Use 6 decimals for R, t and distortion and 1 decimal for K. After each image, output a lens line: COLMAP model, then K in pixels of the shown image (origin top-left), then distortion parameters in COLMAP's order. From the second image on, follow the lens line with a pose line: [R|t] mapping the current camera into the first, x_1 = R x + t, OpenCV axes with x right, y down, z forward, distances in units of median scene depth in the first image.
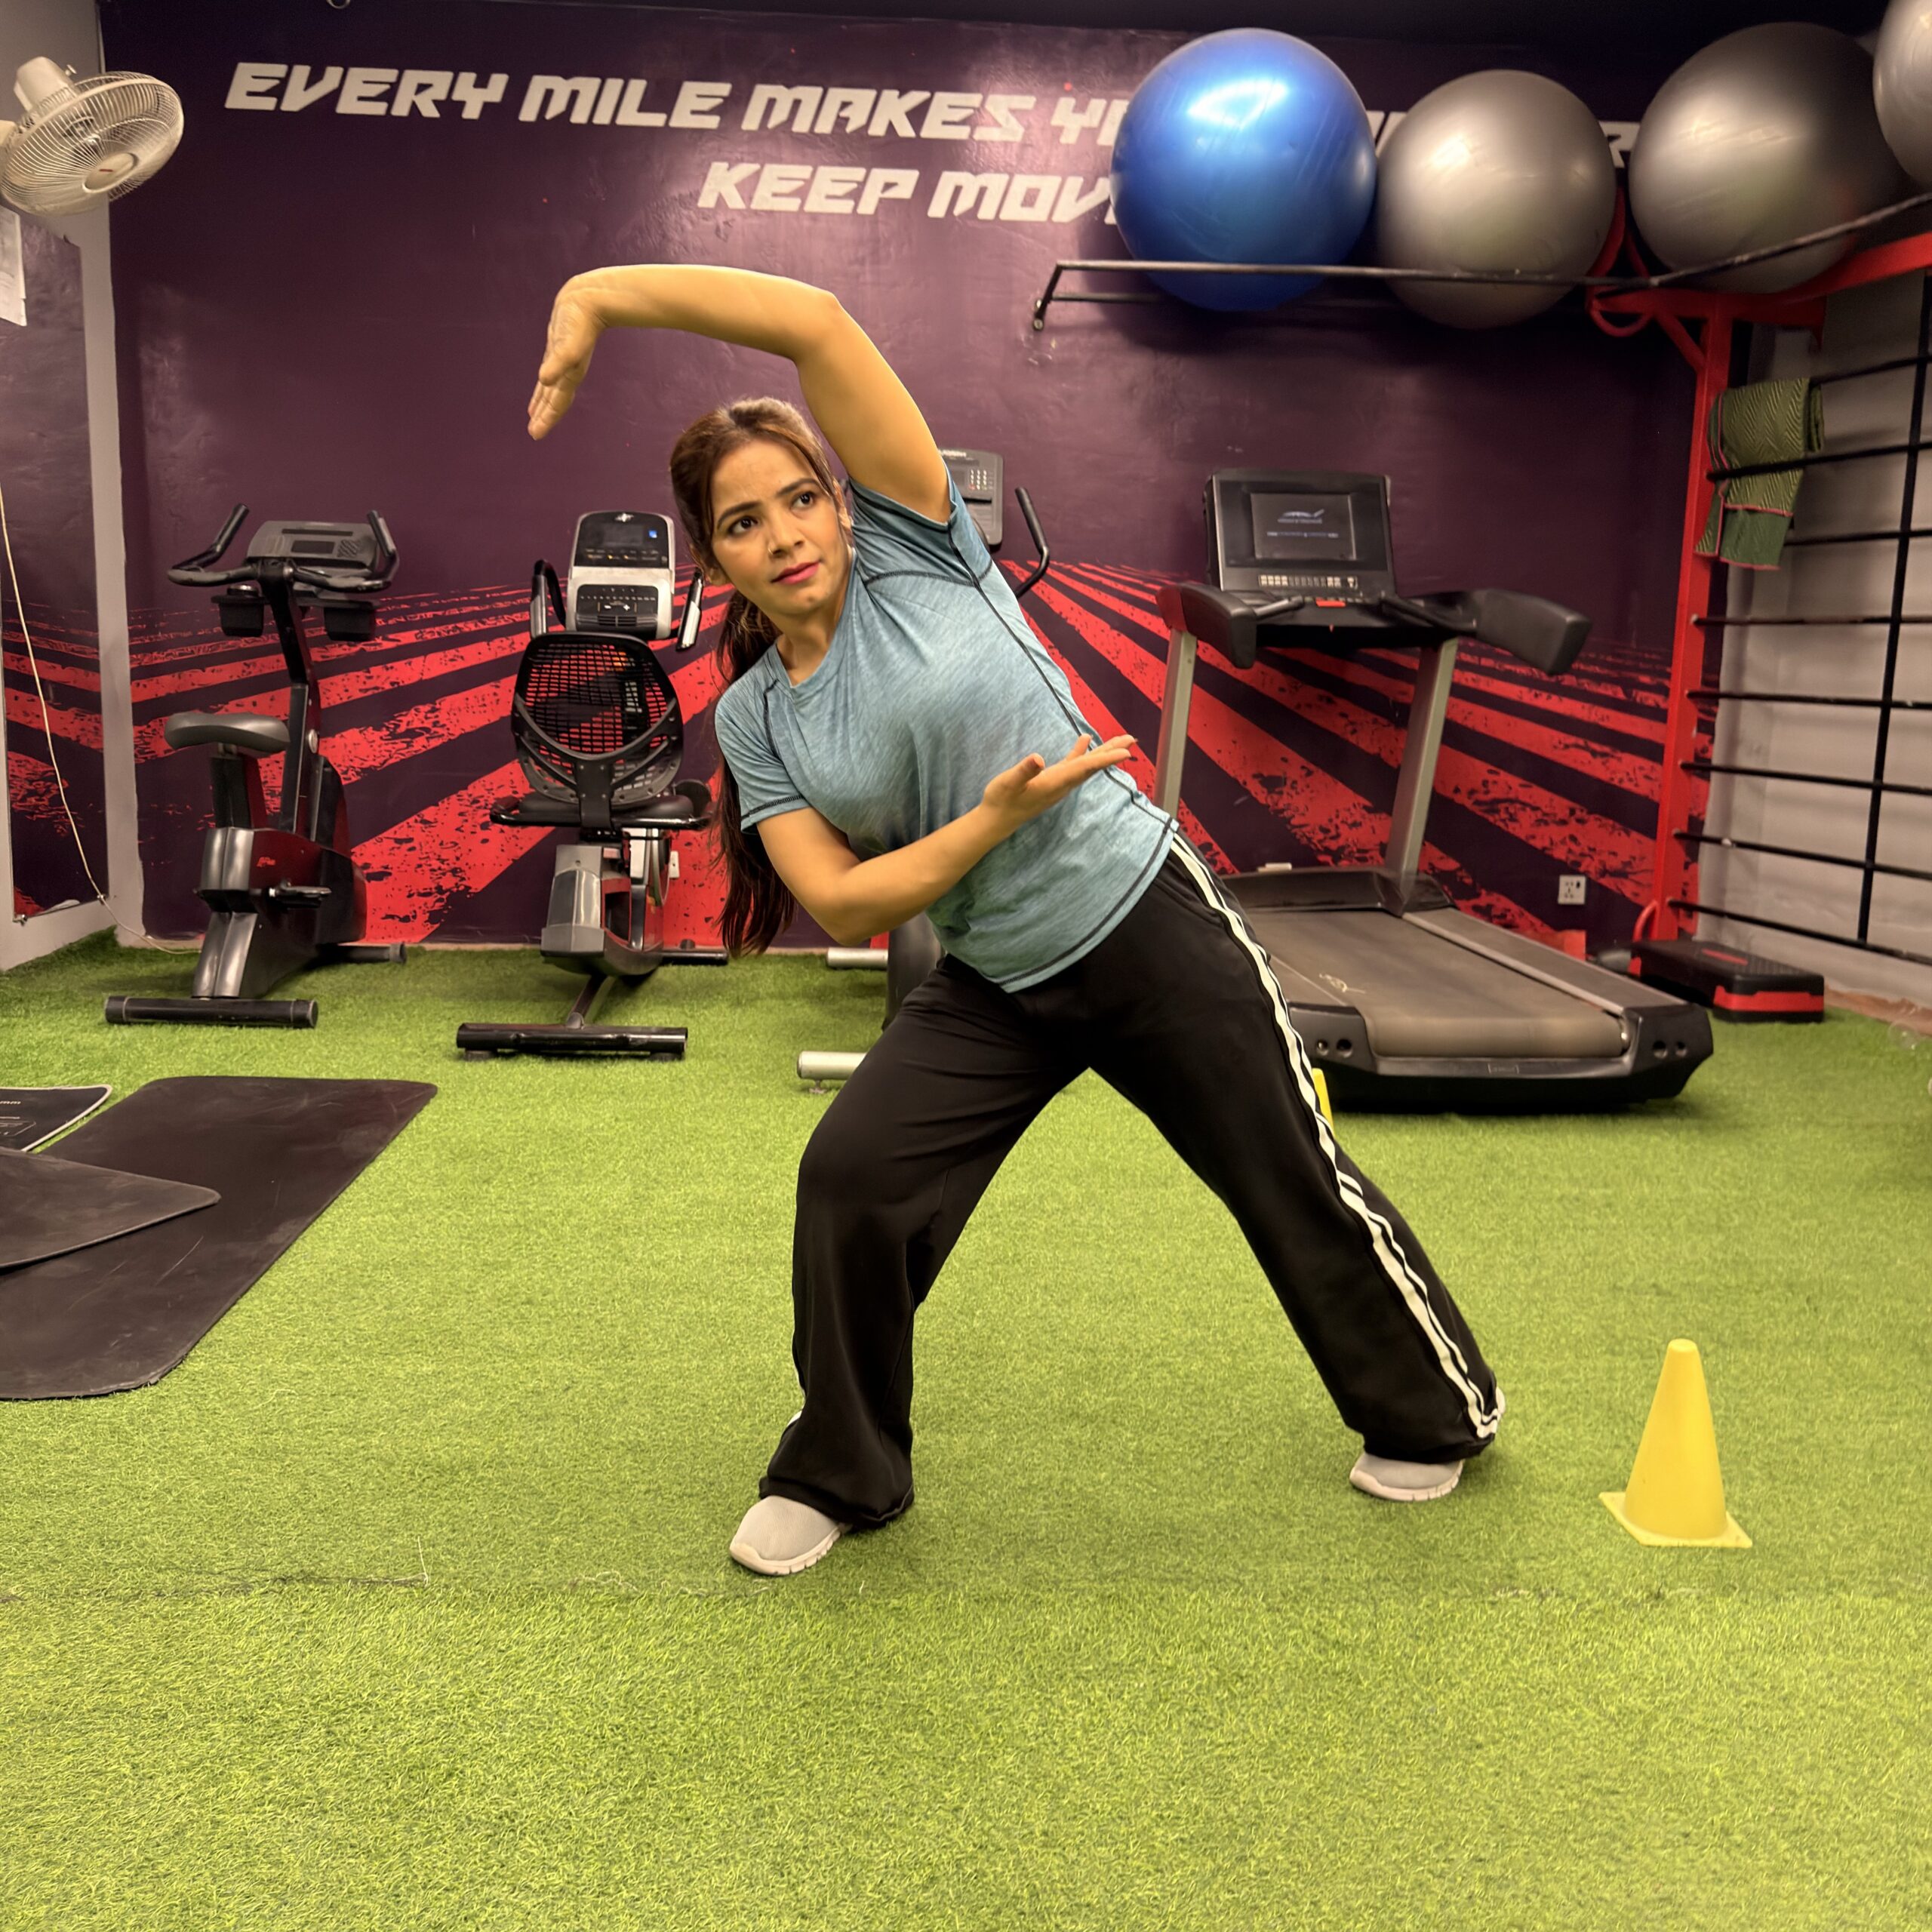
lens RADIAL K [[1816.2, 0, 964.1], [0, 1816.2, 946.1], [0, 0, 1]] dist [0.131361, -0.251284]
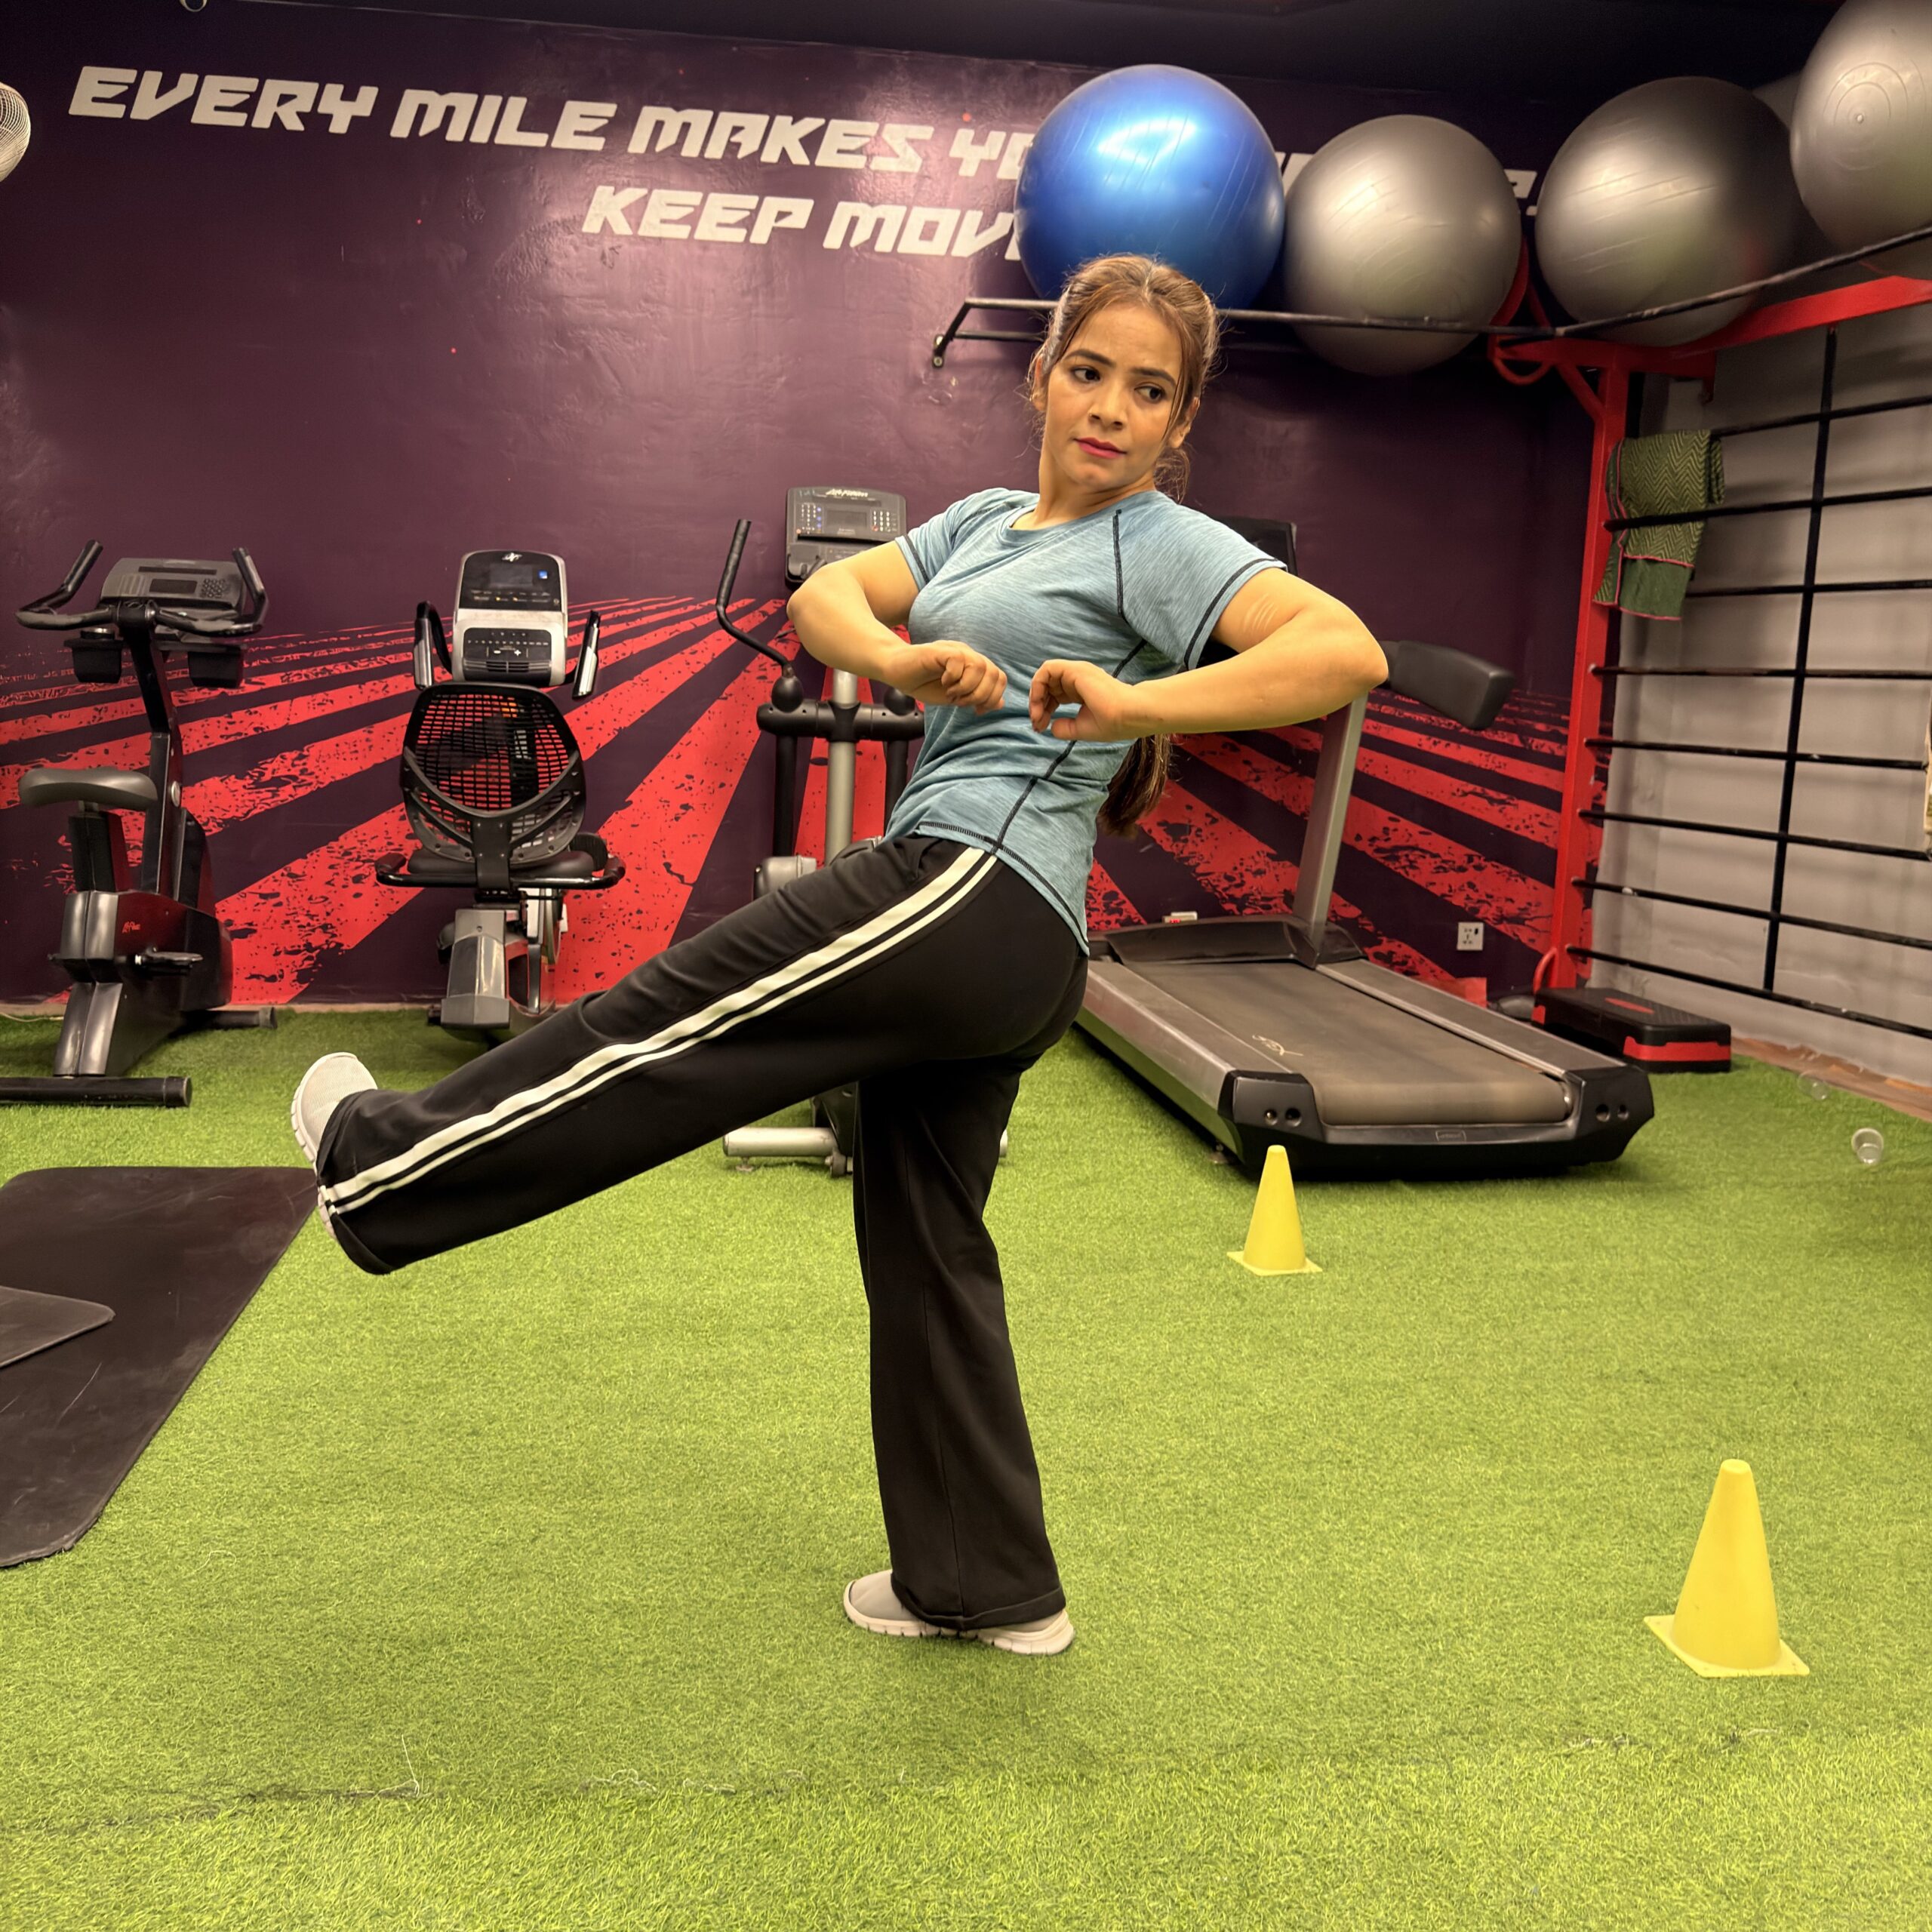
lens RADIAL K [[1823.0, 0, 959.6], [0, 1823.0, 973.9], [0, 0, 1]] dist [0.098548, -0.164131]
pose [[0.996330, -0.010302, 0.084974, -0.035305], [0.010056, 0.999944, 0.003322, -0.017934], [-0.085004, -0.002456, 0.996378, 0.029628]]
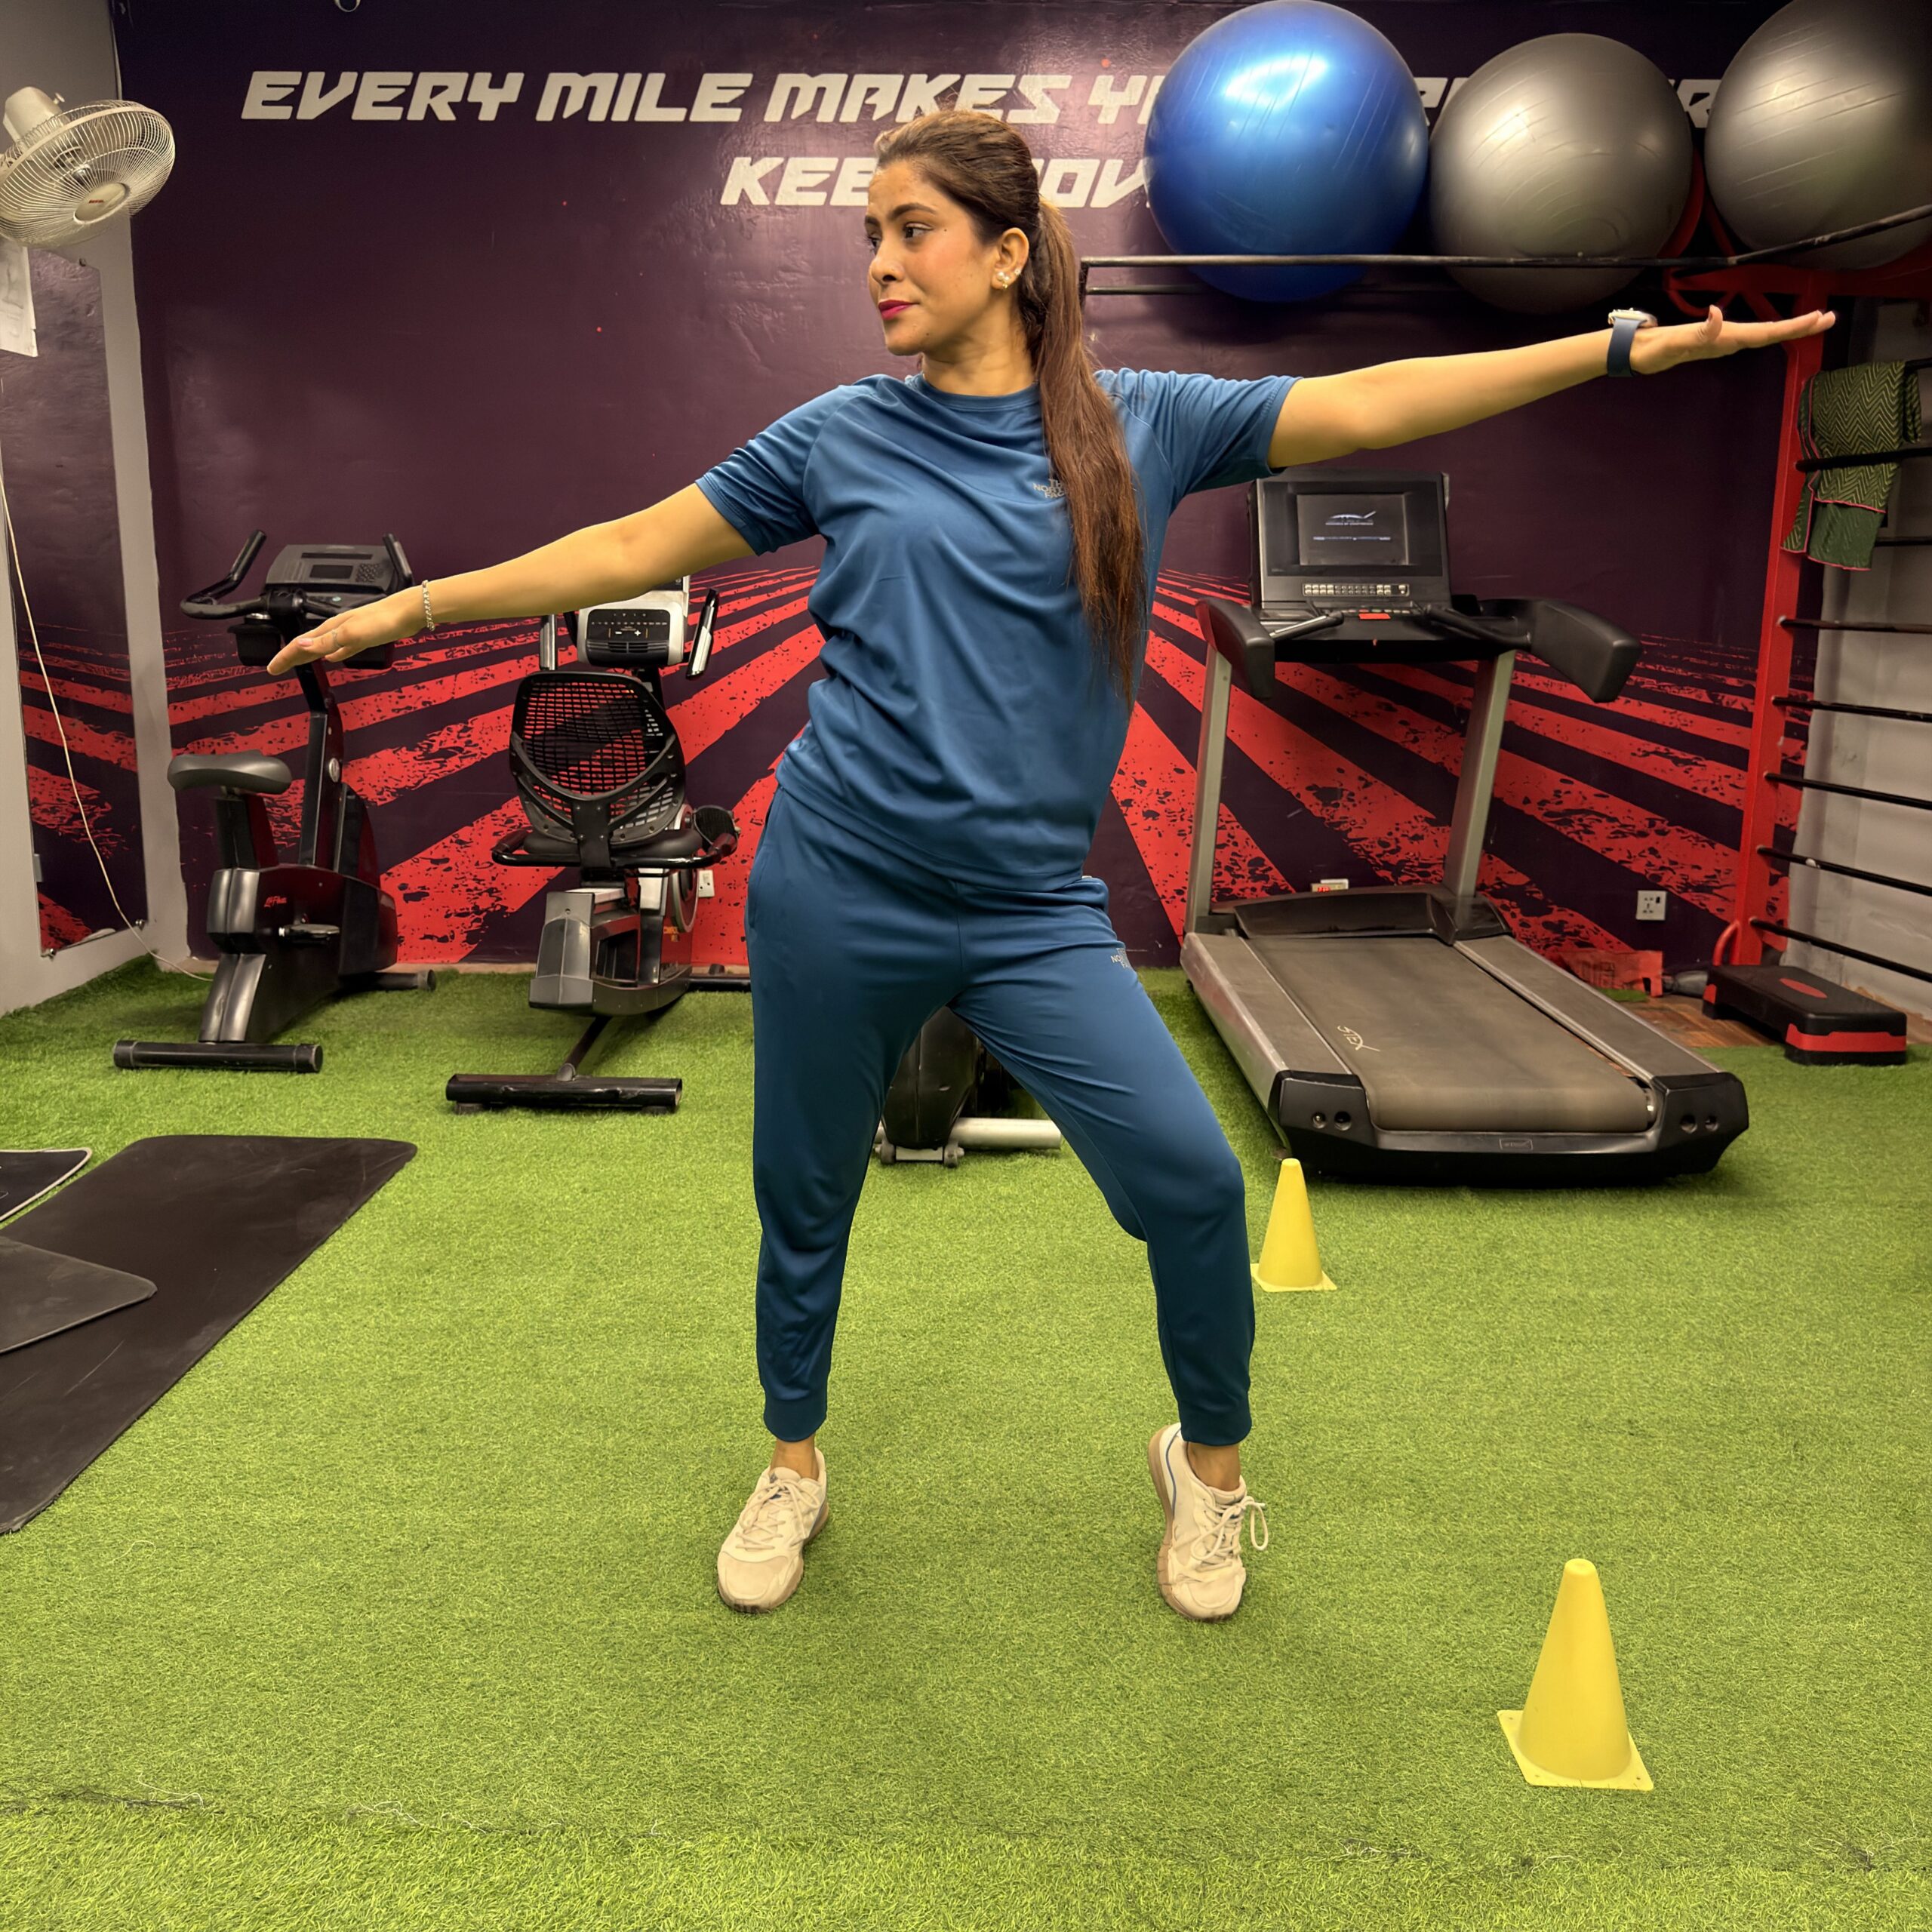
lens RADIAL K [[1817.4, 0, 967.8], [0, 1817.4, 966.7], [0, 0, 1]] dist [0.127730, -0.237415]
pose [[0.996854, 0.000980, -0.079258, 0.061945], [0.002465, 0.999057, 0.043356, -0.045134], [0.079226, -0.043415, 0.995911, 0.033069]]
